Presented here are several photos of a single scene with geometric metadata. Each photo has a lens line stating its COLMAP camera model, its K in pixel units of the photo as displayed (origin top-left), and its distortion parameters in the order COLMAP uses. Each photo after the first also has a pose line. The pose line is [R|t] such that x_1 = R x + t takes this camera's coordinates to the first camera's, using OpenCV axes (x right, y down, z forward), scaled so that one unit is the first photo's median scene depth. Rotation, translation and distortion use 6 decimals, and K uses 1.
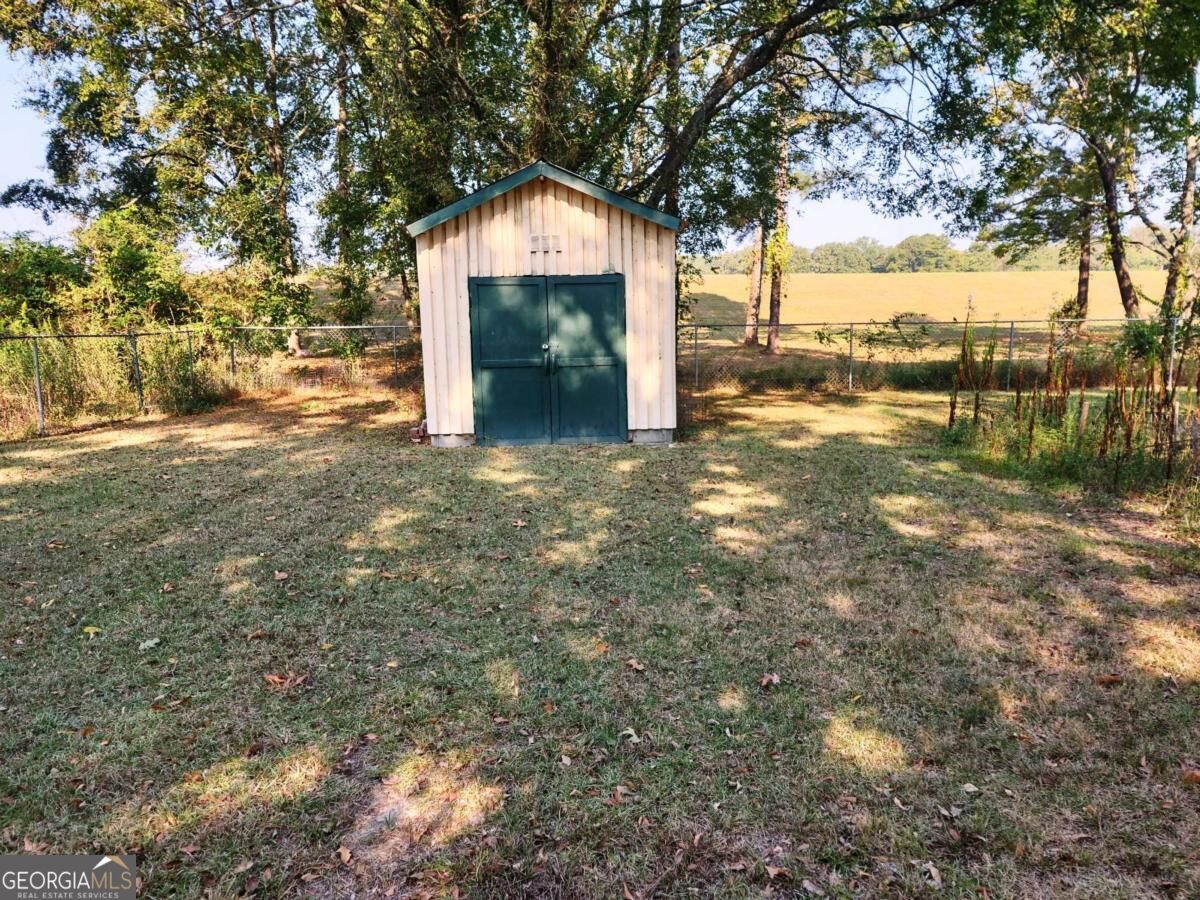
lens RADIAL K [[822.2, 0, 596.0], [0, 822.2, 452.4], [0, 0, 1]] dist [0.007951, -0.001682]
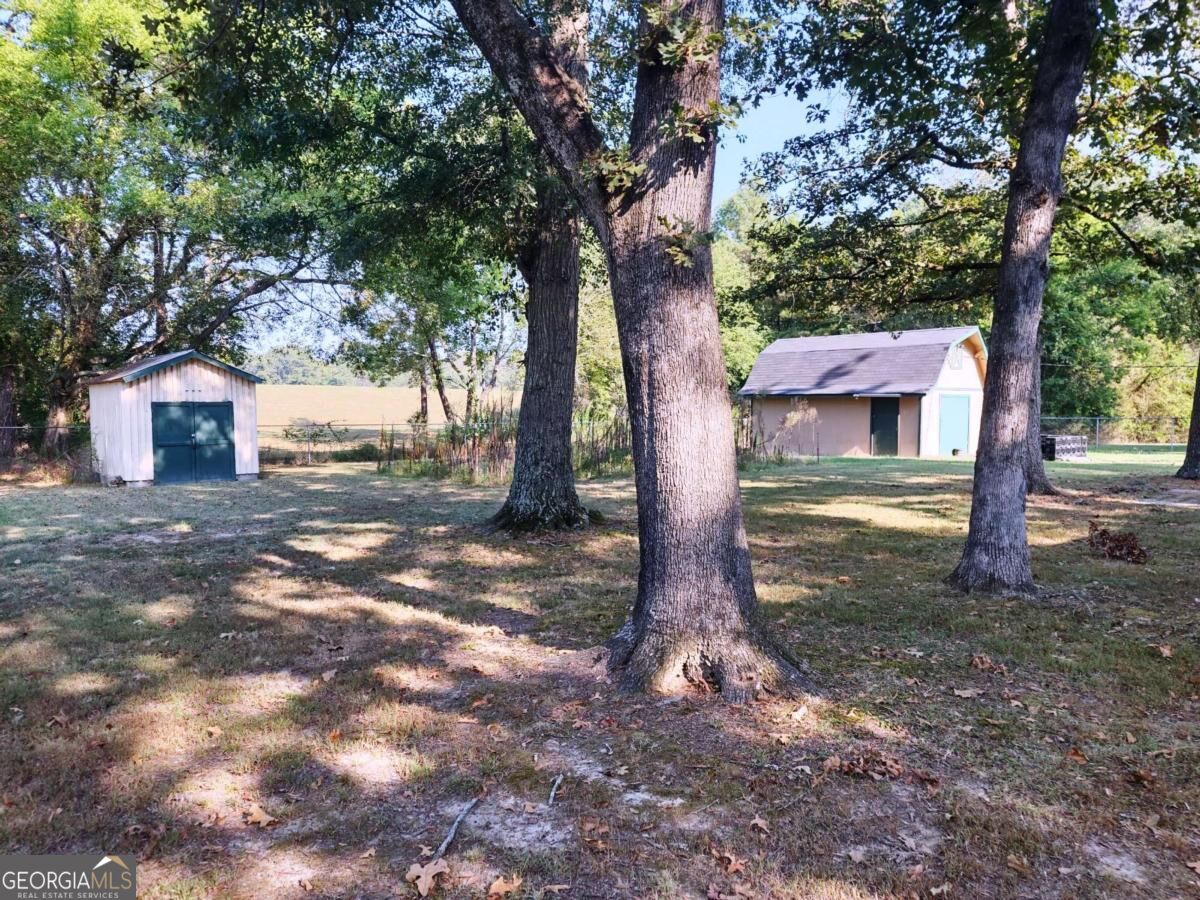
lens RADIAL K [[822.2, 0, 598.7], [0, 822.2, 453.0], [0, 0, 1]] dist [0.007951, -0.001682]
pose [[0.742732, -0.022286, 0.669218, -0.263513], [0.105509, 0.990856, -0.084102, 0.073394], [-0.661224, 0.133074, 0.738291, -0.450627]]
